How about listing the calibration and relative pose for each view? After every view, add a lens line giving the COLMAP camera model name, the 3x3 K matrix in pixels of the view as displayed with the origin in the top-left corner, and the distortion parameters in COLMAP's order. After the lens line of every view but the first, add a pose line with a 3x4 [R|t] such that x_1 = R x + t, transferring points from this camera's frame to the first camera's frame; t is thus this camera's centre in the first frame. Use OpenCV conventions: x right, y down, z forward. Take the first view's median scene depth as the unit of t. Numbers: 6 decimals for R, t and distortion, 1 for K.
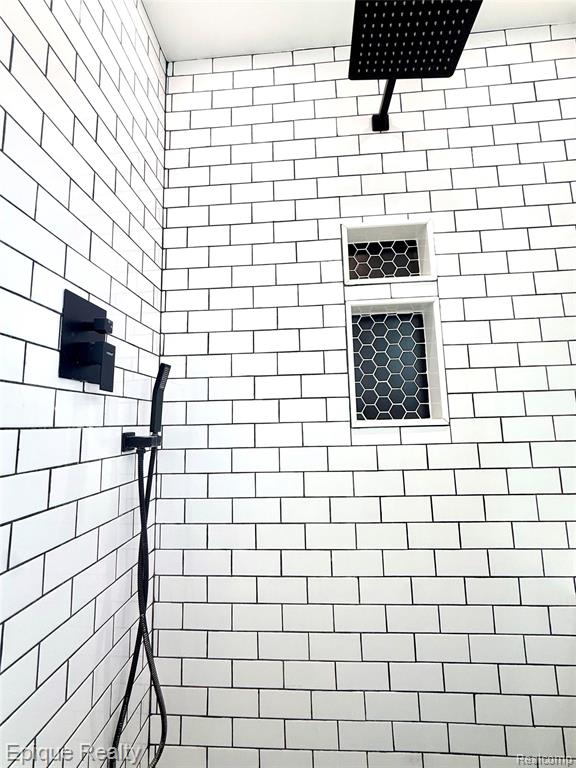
lens RADIAL K [[306.5, 0, 290.6], [0, 306.5, 384.3], [0, 0, 1]] dist [0.004271, 0.000240]
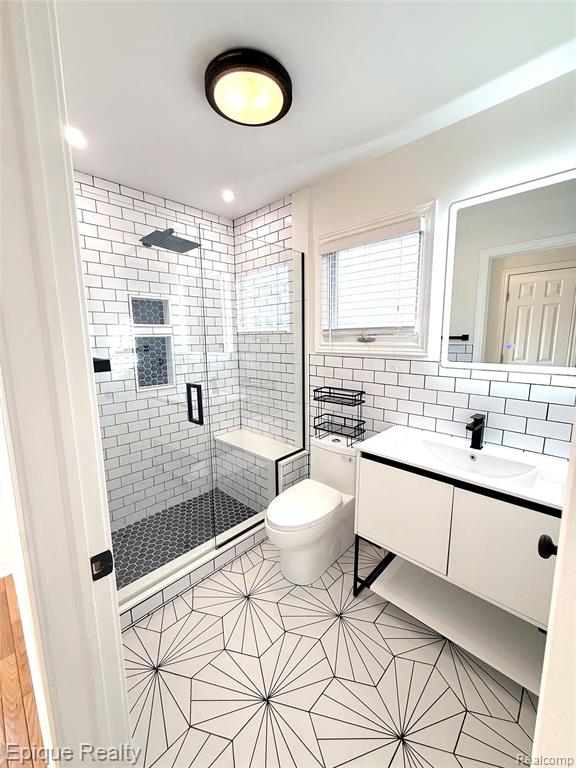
lens RADIAL K [[306.5, 0, 290.4], [0, 306.5, 383.6], [0, 0, 1]] dist [0.004271, 0.000240]
pose [[0.648139, -0.096390, 0.755397, -0.731316], [-0.099968, 0.972603, 0.209879, -0.484431], [-0.754932, -0.211546, 0.620746, -1.195557]]
